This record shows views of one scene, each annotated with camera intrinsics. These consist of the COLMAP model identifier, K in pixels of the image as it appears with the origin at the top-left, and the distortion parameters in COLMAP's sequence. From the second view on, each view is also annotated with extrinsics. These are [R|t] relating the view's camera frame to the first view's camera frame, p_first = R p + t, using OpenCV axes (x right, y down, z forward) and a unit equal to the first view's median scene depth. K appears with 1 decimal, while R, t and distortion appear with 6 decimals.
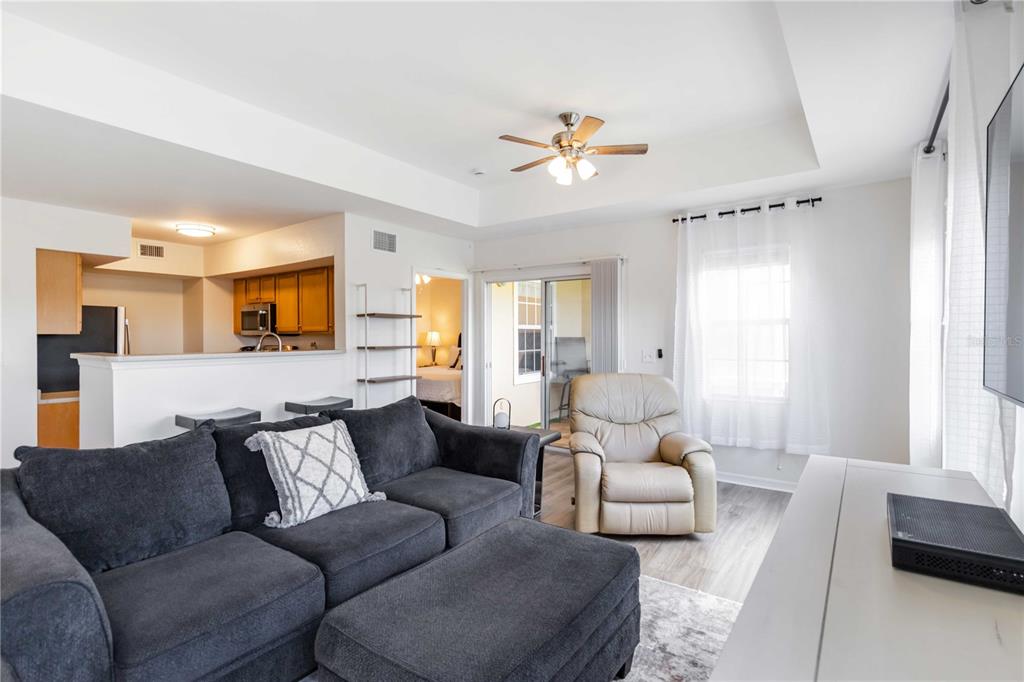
lens RADIAL K [[482.9, 0, 515.5], [0, 482.9, 341.3], [0, 0, 1]] dist [0.004457, 0.000415]
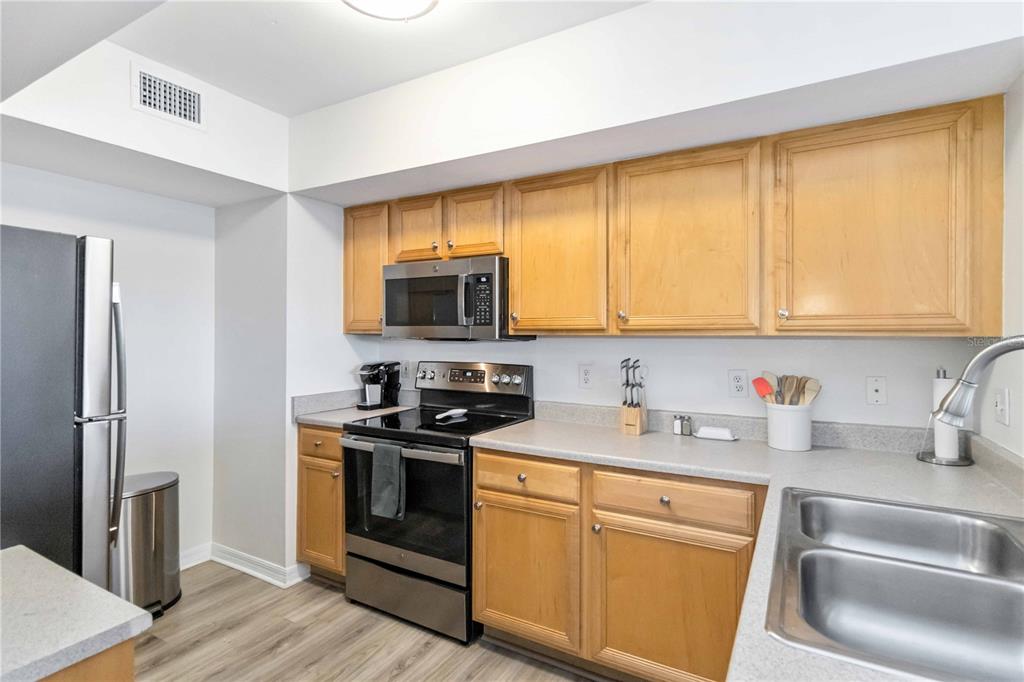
lens RADIAL K [[506.2, 0, 515.4], [0, 506.2, 334.0], [0, 0, 1]] dist [0.001800, 0.000124]
pose [[0.994305, 0.002740, 0.106534, -0.513374], [-0.000917, 0.999852, -0.017159, -0.008932], [-0.106565, 0.016963, 0.994161, 0.579027]]
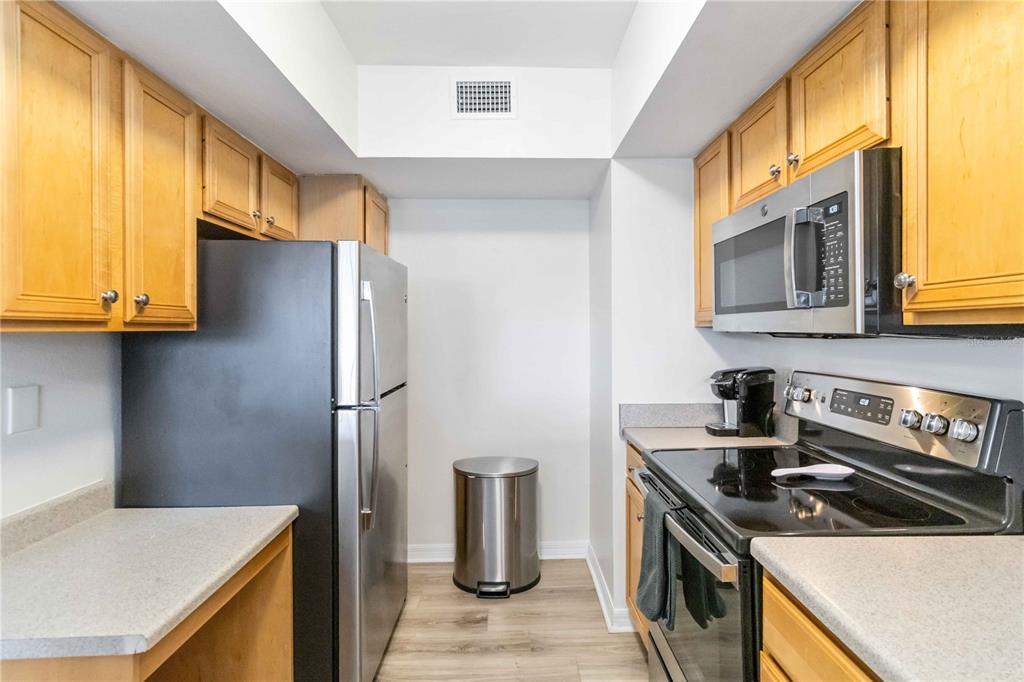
lens RADIAL K [[482.9, 0, 528.8], [0, 482.9, 331.3], [0, 0, 1]] dist [0.004457, 0.000415]
pose [[0.611227, -0.002106, -0.791453, -0.425852], [-0.007115, 0.999941, -0.008156, -0.010657], [0.791424, 0.010616, 0.611176, 0.769688]]
